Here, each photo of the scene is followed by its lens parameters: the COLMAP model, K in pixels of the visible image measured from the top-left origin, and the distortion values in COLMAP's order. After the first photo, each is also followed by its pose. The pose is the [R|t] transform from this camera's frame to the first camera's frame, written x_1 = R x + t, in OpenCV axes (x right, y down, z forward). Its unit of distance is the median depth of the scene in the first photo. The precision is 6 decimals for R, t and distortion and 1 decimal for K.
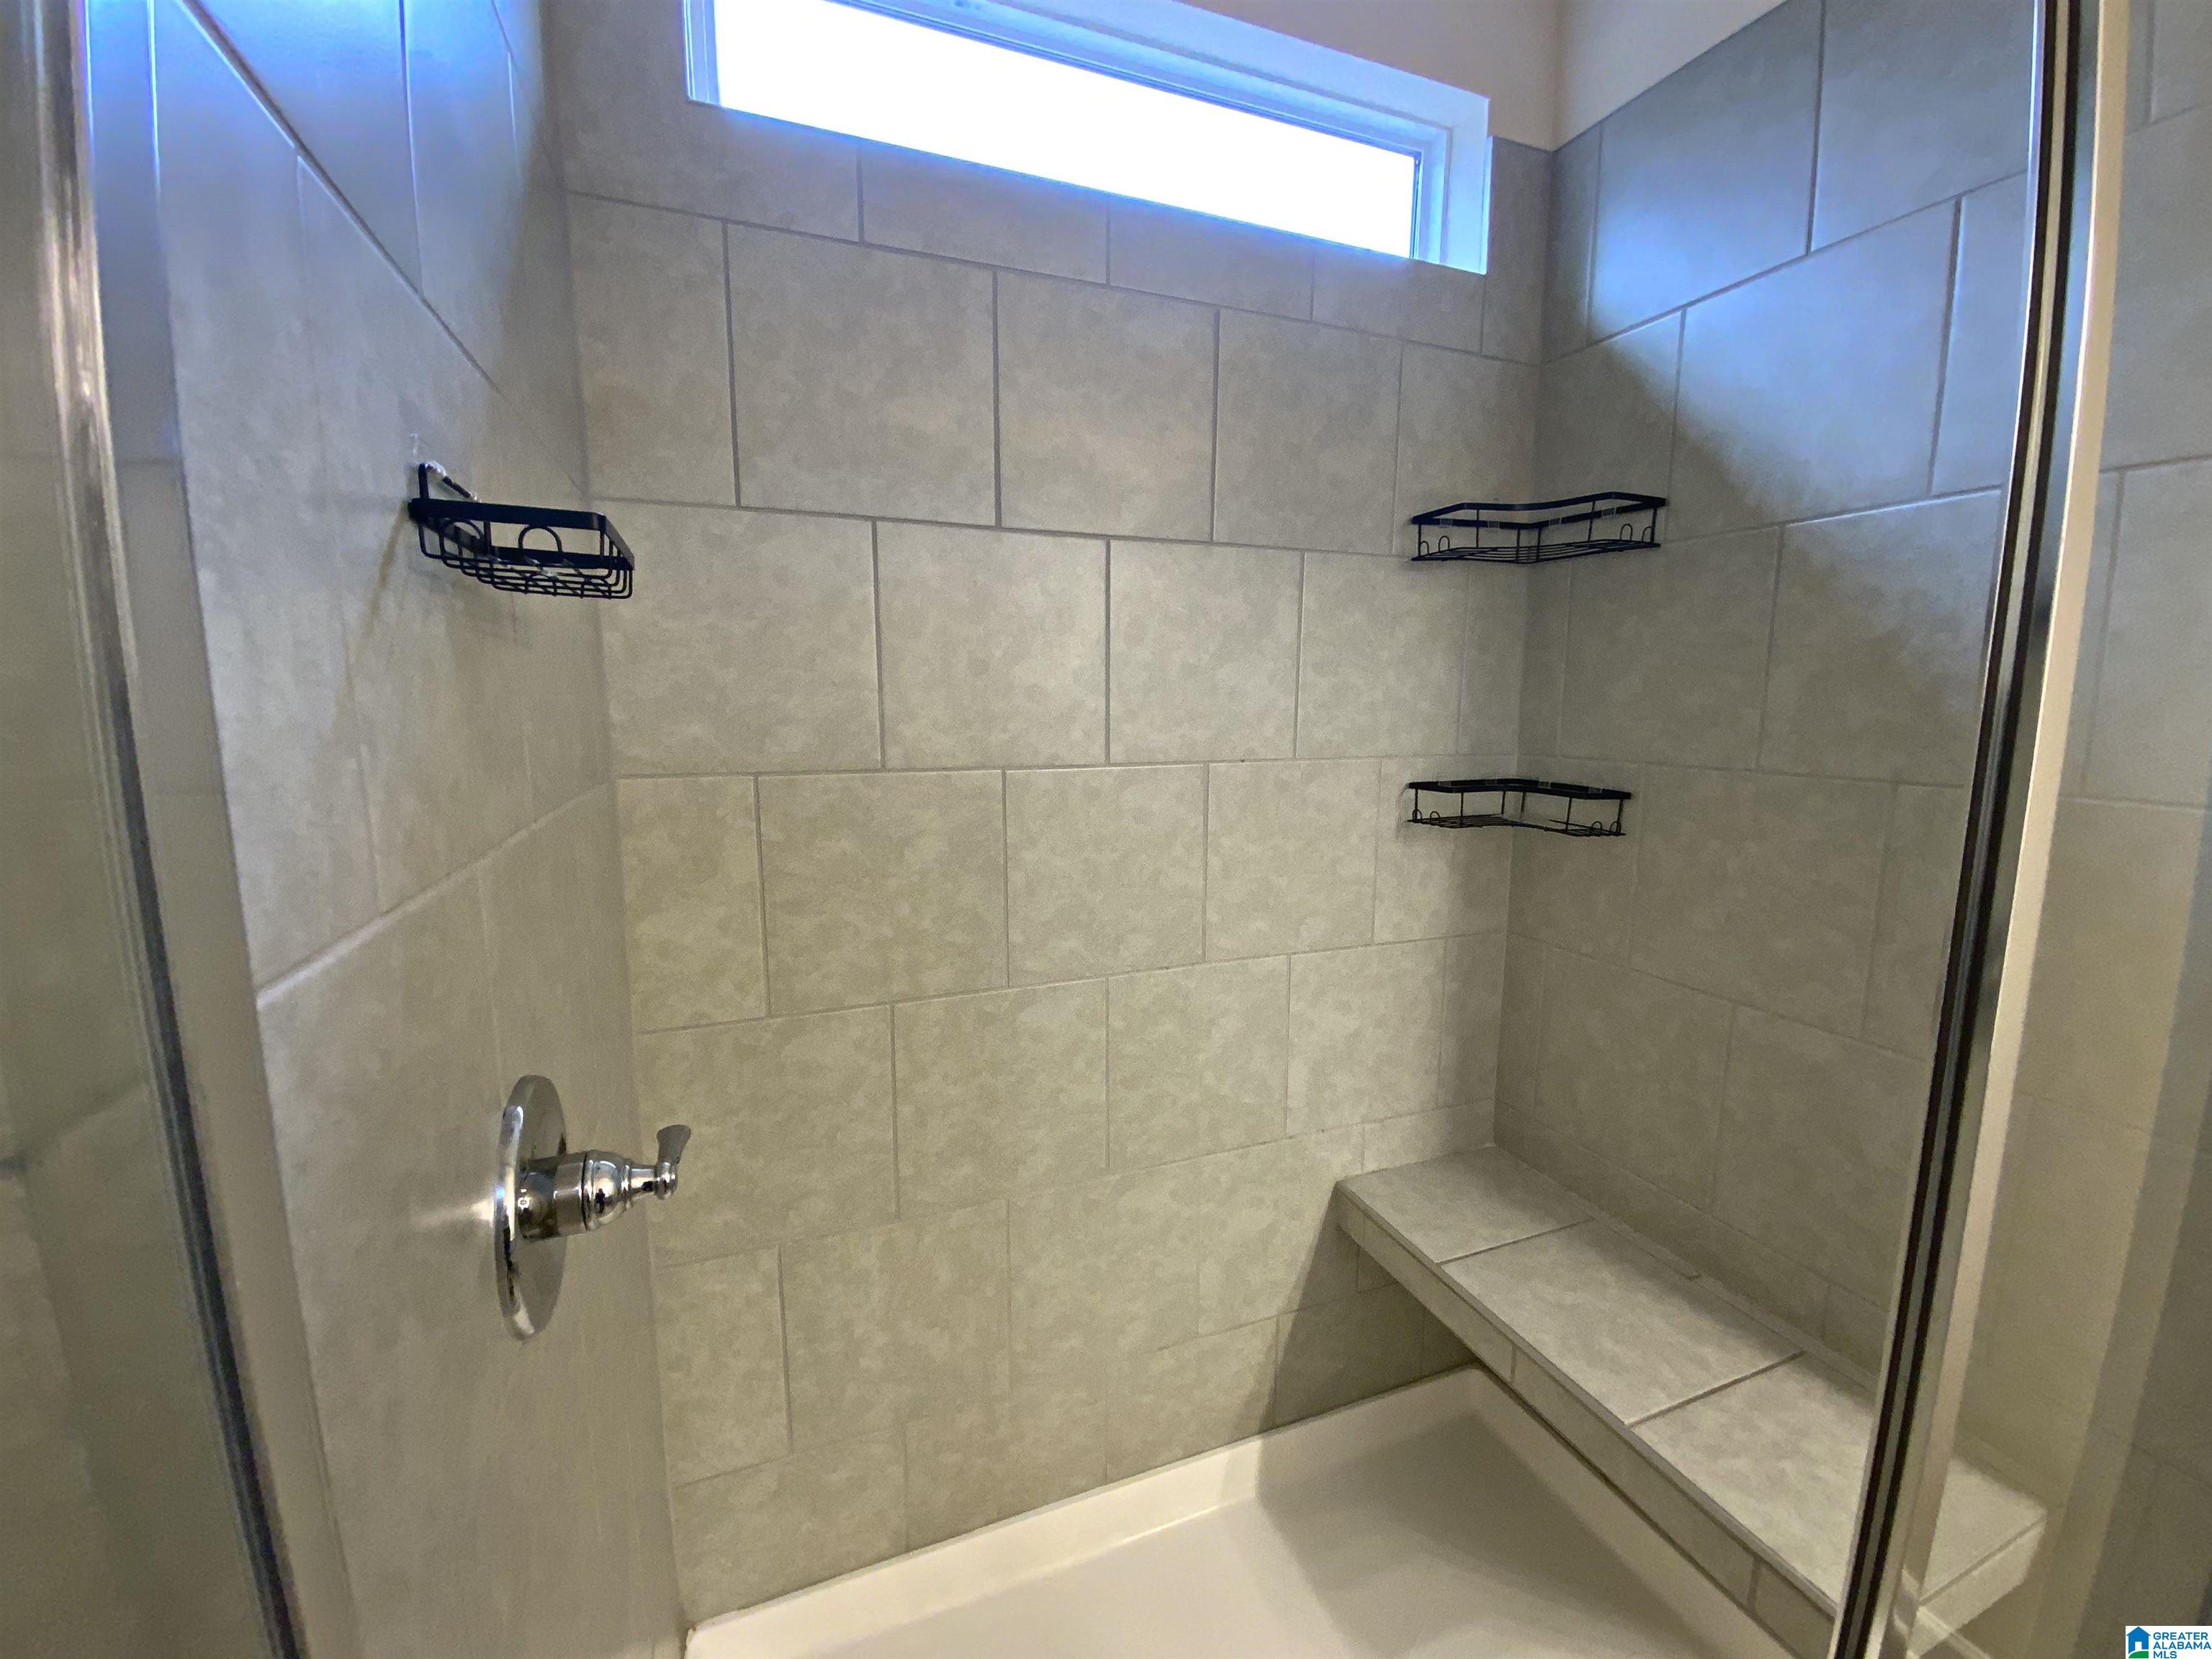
lens RADIAL K [[907.3, 0, 1106.0], [0, 907.3, 829.5], [0, 0, 1]] dist [0.023176, -0.020698]
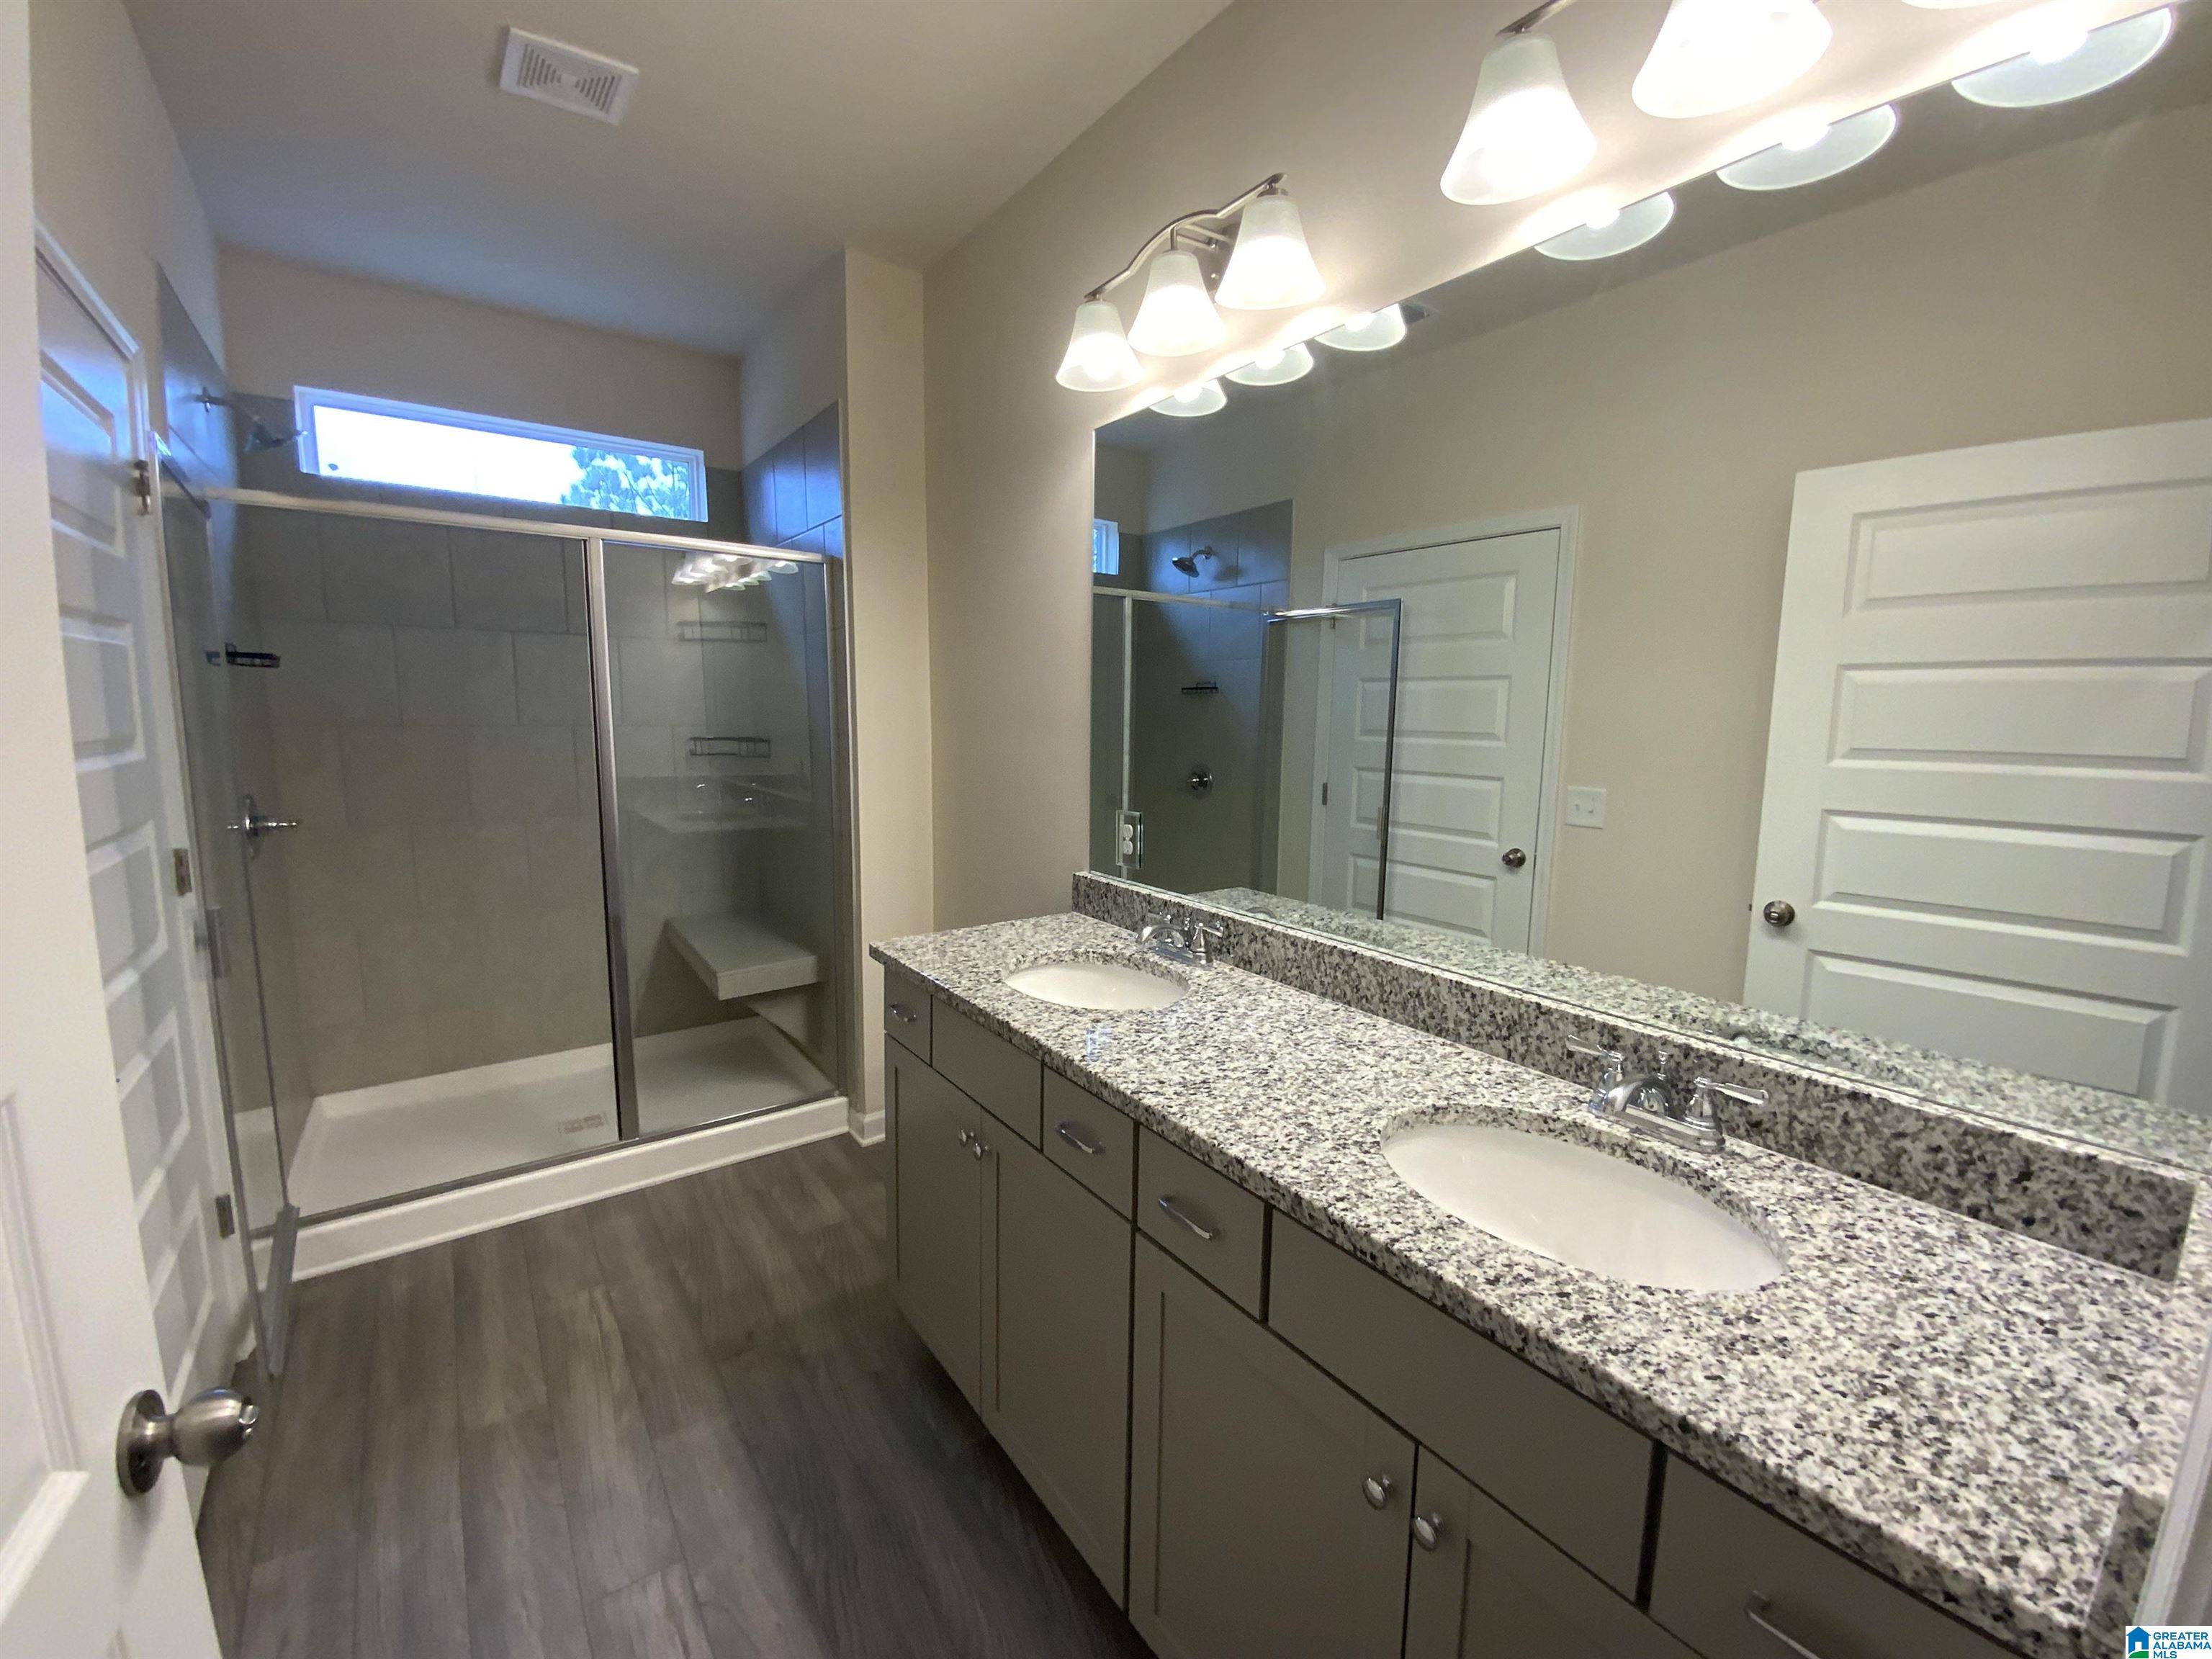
lens RADIAL K [[907.3, 0, 1106.0], [0, 907.3, 829.5], [0, 0, 1]] dist [0.023176, -0.020698]
pose [[0.970005, -0.019662, 0.242289, 0.861366], [0.022503, 0.999707, -0.008960, 0.244152], [-0.242041, 0.014143, 0.970163, -1.604423]]
